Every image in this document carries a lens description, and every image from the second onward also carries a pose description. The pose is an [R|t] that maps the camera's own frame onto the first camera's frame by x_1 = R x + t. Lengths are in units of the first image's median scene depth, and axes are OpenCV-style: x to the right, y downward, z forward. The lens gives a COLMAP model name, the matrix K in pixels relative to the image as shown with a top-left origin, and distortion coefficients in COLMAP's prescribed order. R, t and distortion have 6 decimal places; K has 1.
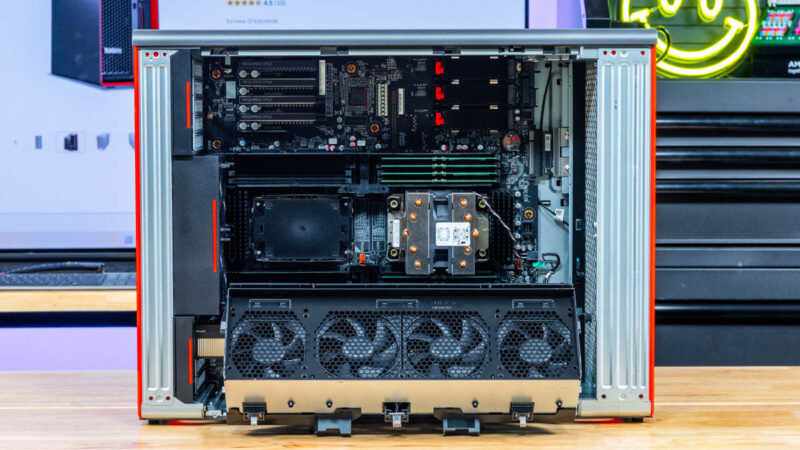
lens RADIAL K [[2076.4, 0, 437.8], [0, 2076.4, 223.3], [0, 0, 1]] dist [0.004745, 0.090658]
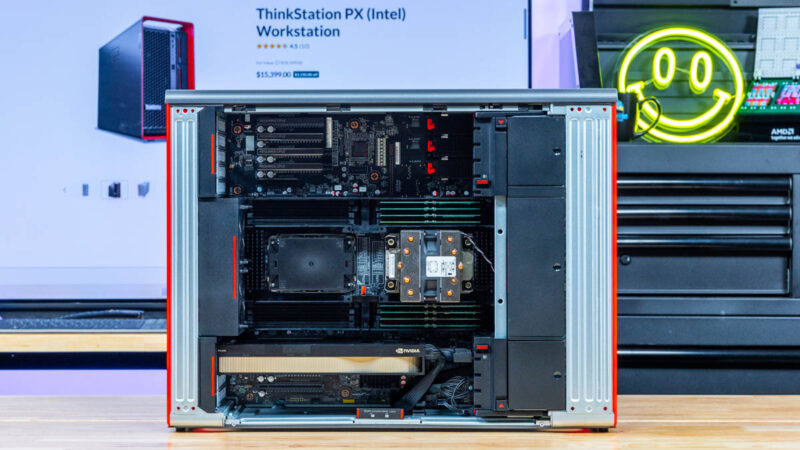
lens RADIAL K [[2050.0, 0, 398.9], [0, 2050.0, 151.9], [0, 0, 1]] dist [-0.086090, 0.789111]
pose [[0.999383, -0.001009, -0.035096, 0.022967], [-0.001588, 0.997265, -0.073891, 0.024542], [0.035074, 0.073901, 0.996649, -0.131325]]
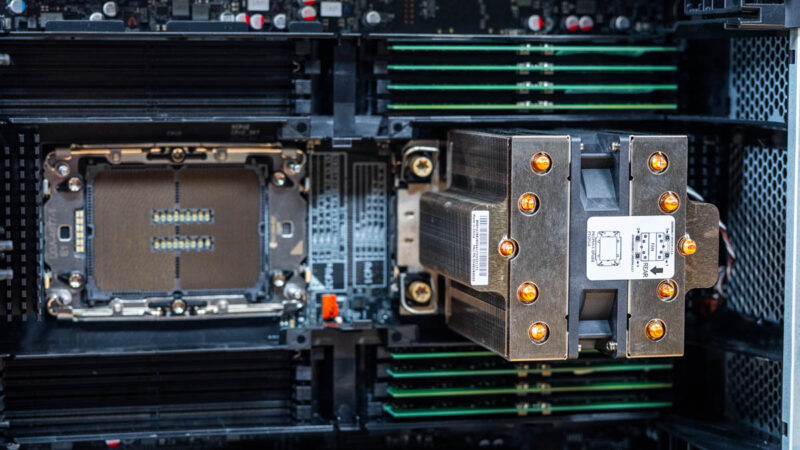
lens RADIAL K [[2076.4, 0, 437.8], [0, 2076.4, 223.3], [0, 0, 1]] dist [0.004745, 0.090658]
pose [[0.977997, -0.013247, 0.208199, -0.098298], [0.008365, 0.999669, 0.024311, -0.008112], [-0.208452, -0.022035, 0.977784, 0.620055]]
